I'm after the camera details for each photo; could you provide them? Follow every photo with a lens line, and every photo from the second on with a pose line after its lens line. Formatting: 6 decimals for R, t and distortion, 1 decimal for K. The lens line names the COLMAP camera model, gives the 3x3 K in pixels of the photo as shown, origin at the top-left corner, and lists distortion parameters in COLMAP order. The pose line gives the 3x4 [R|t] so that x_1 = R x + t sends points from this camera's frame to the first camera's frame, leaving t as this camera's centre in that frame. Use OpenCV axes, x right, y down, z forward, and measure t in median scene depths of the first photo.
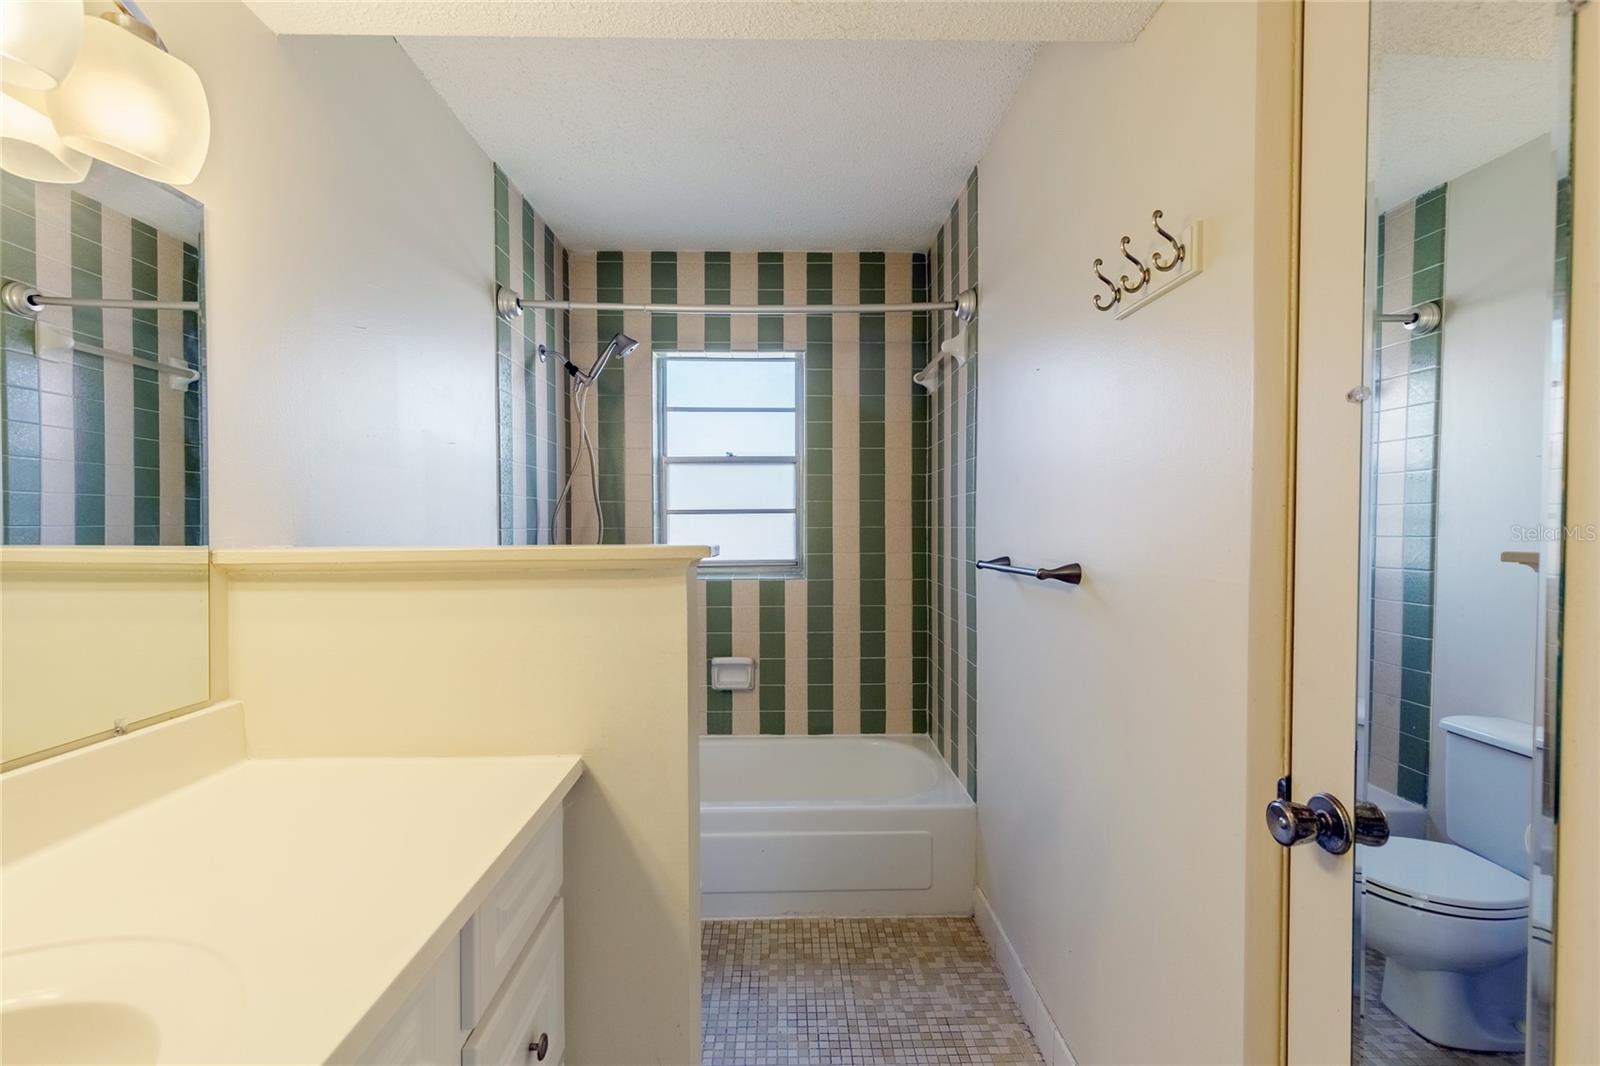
lens RADIAL K [[717.4, 0, 795.3], [0, 717.4, 534.8], [0, 0, 1]] dist [0.009981, -0.000232]
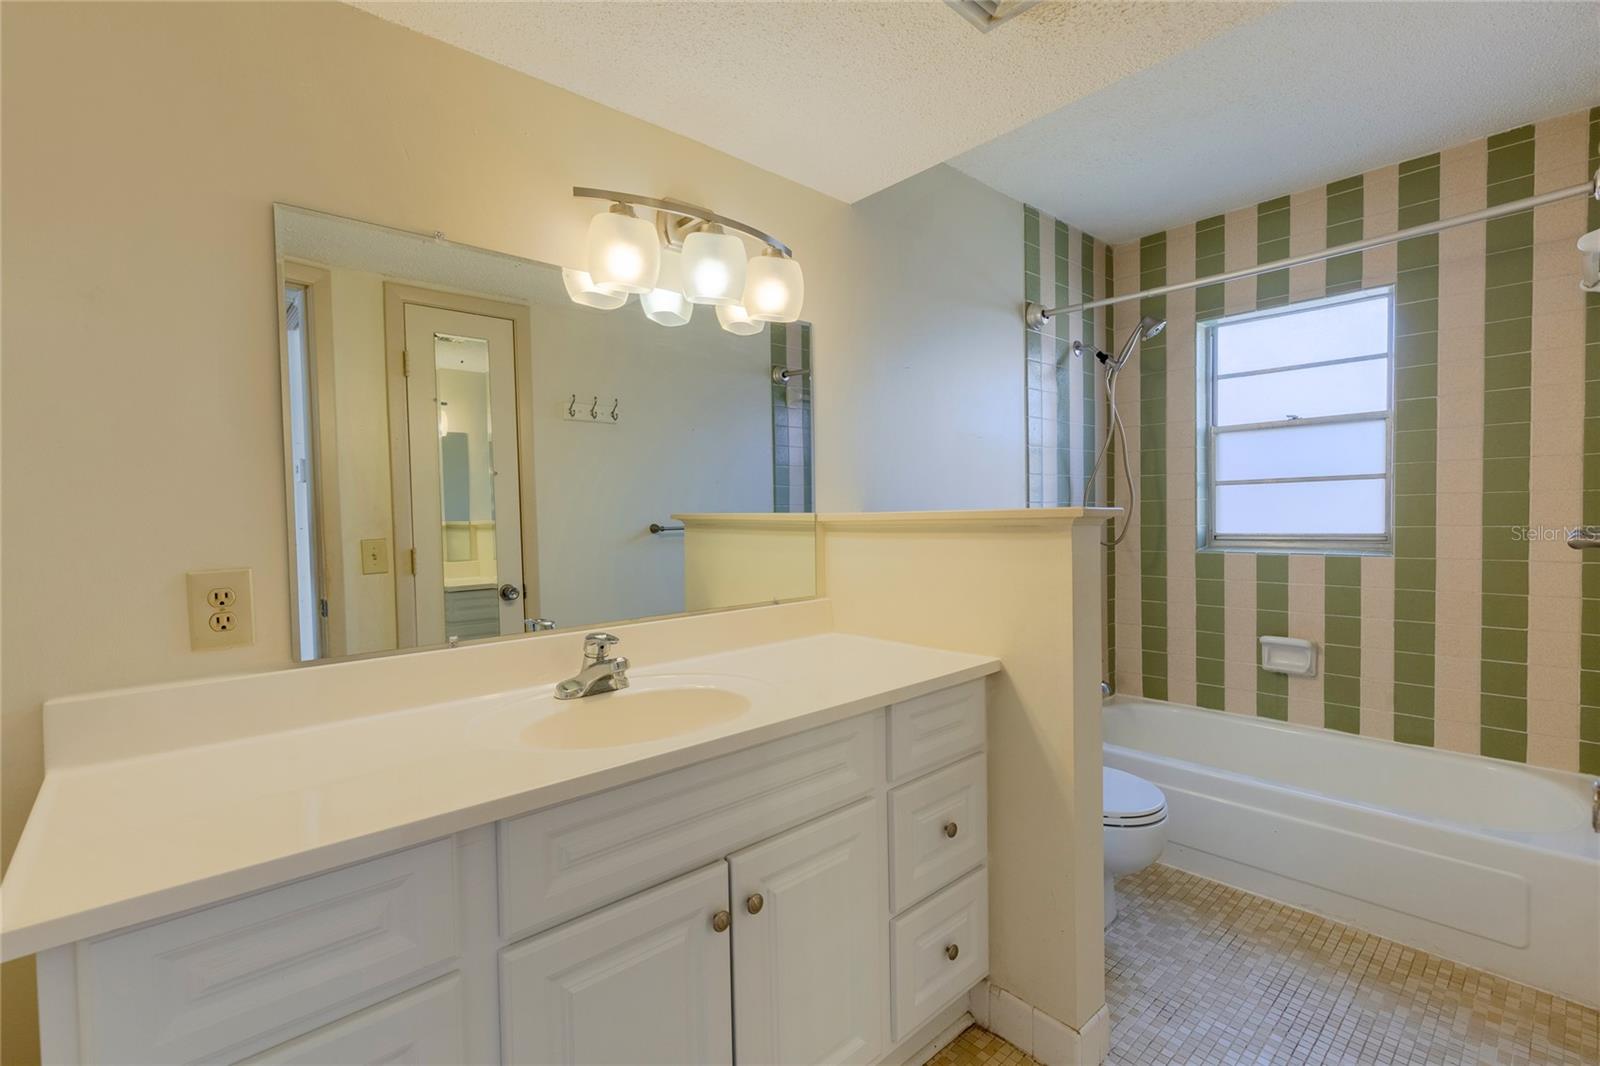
lens RADIAL K [[717.4, 0, 795.3], [0, 717.4, 534.8], [0, 0, 1]] dist [0.009981, -0.000232]
pose [[0.660078, 0.014873, -0.751050, 0.191189], [0.006254, 0.999661, 0.025292, 0.010540], [0.751171, -0.021392, 0.659761, -0.086163]]
